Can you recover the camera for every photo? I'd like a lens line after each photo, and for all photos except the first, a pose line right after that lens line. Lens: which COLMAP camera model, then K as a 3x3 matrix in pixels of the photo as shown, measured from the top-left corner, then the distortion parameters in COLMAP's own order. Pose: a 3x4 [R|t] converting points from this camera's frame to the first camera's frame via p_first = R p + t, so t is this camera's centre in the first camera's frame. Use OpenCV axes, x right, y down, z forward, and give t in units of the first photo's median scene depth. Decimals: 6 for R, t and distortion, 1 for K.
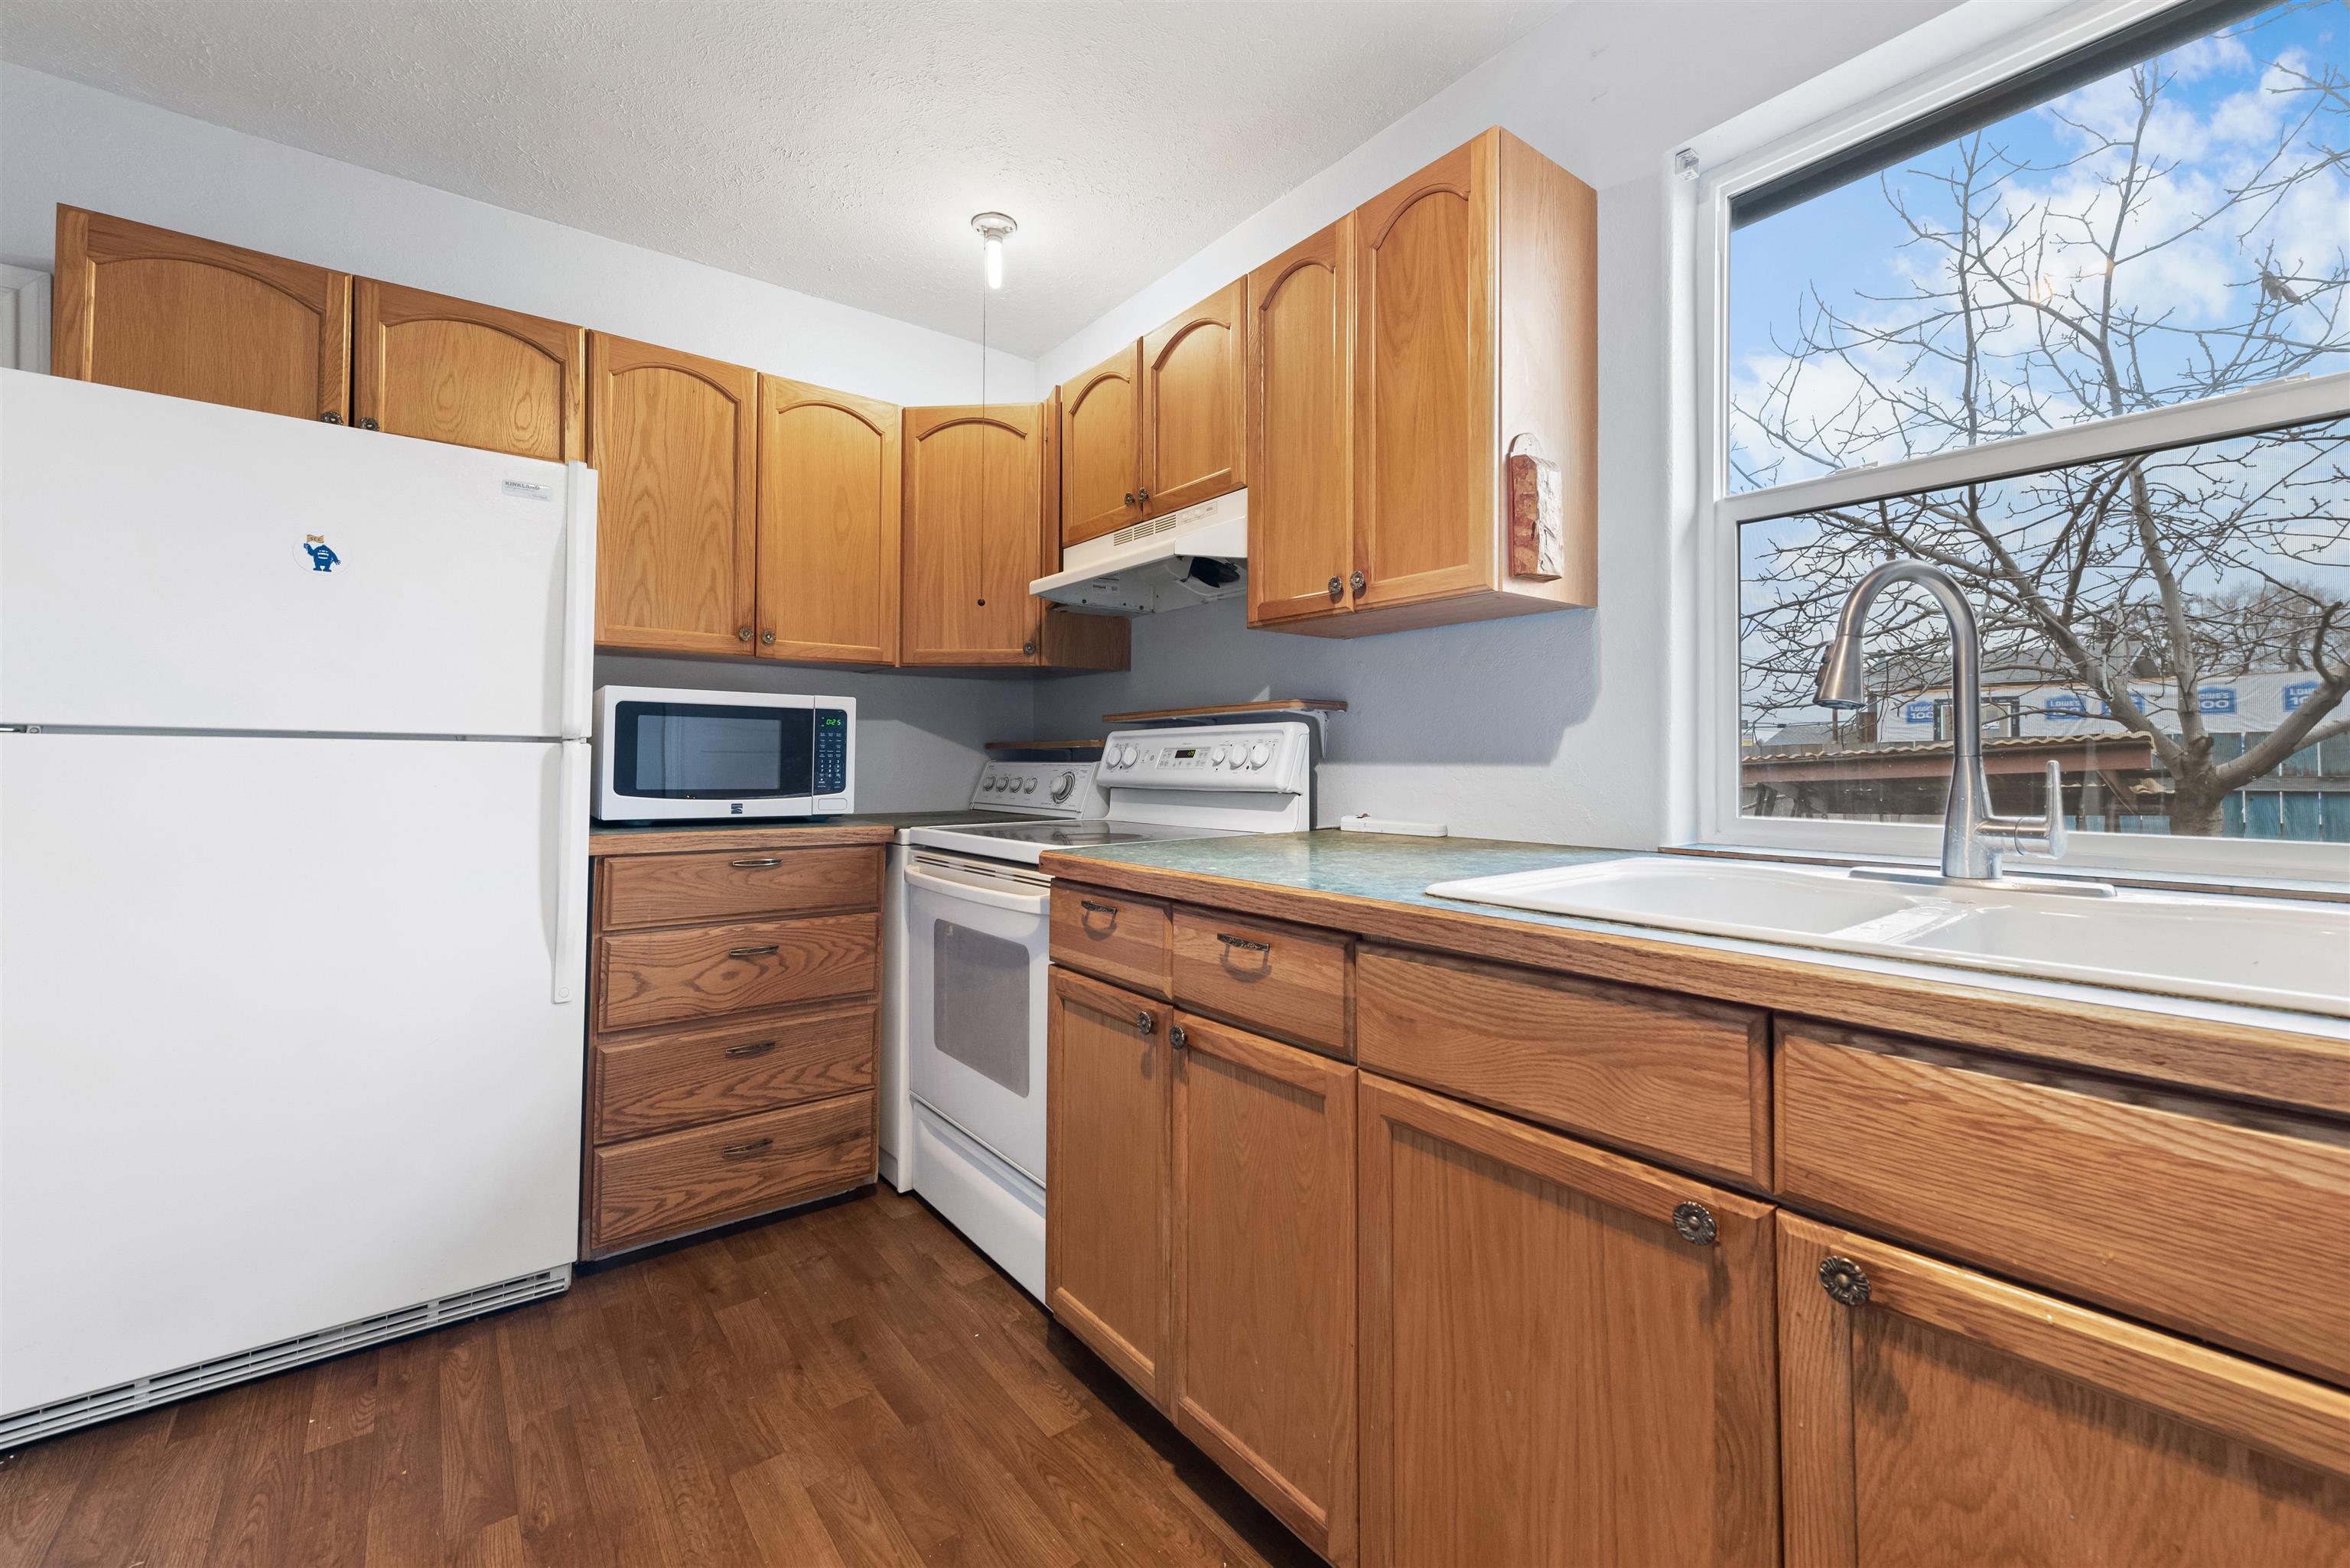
lens RADIAL K [[946.8, 0, 1205.1], [0, 946.8, 760.9], [0, 0, 1]] dist [0.010243, 0.000045]
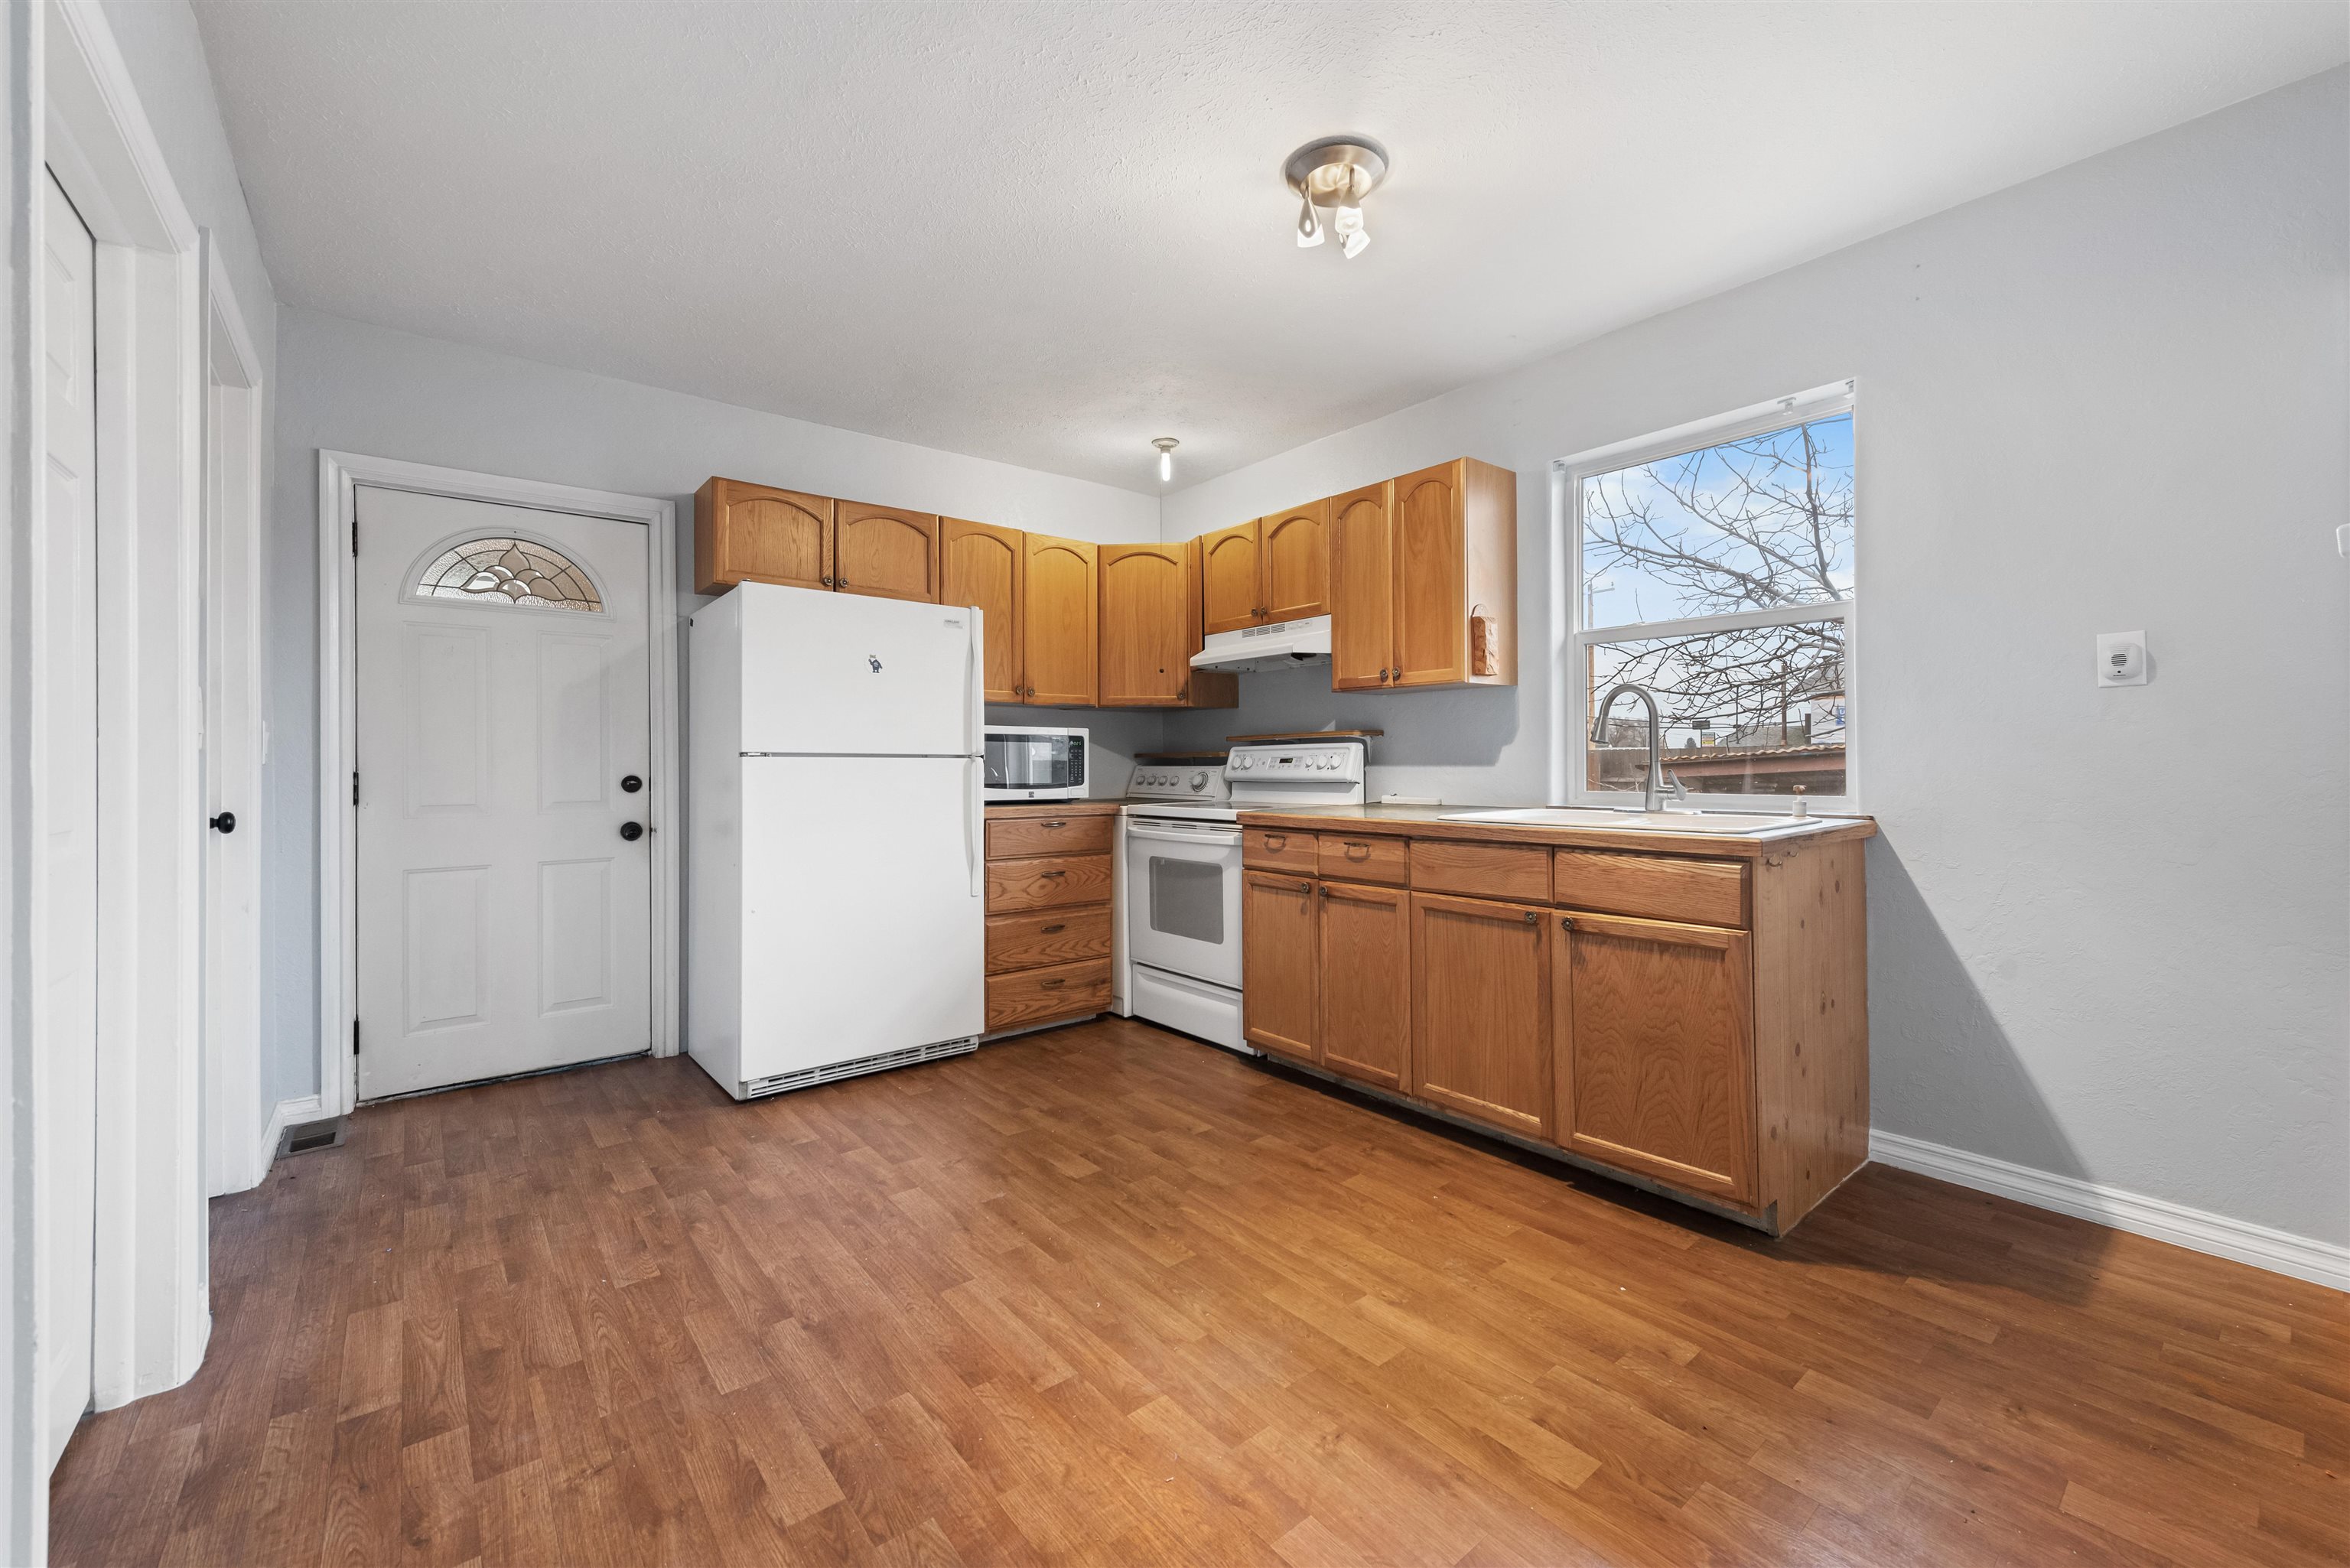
lens RADIAL K [[946.8, 0, 1205.1], [0, 946.8, 760.9], [0, 0, 1]] dist [0.010243, 0.000045]
pose [[0.999755, -0.007572, 0.020807, -0.235584], [0.007612, 0.999969, -0.001830, -0.005818], [-0.020792, 0.001988, 0.999782, -0.809579]]
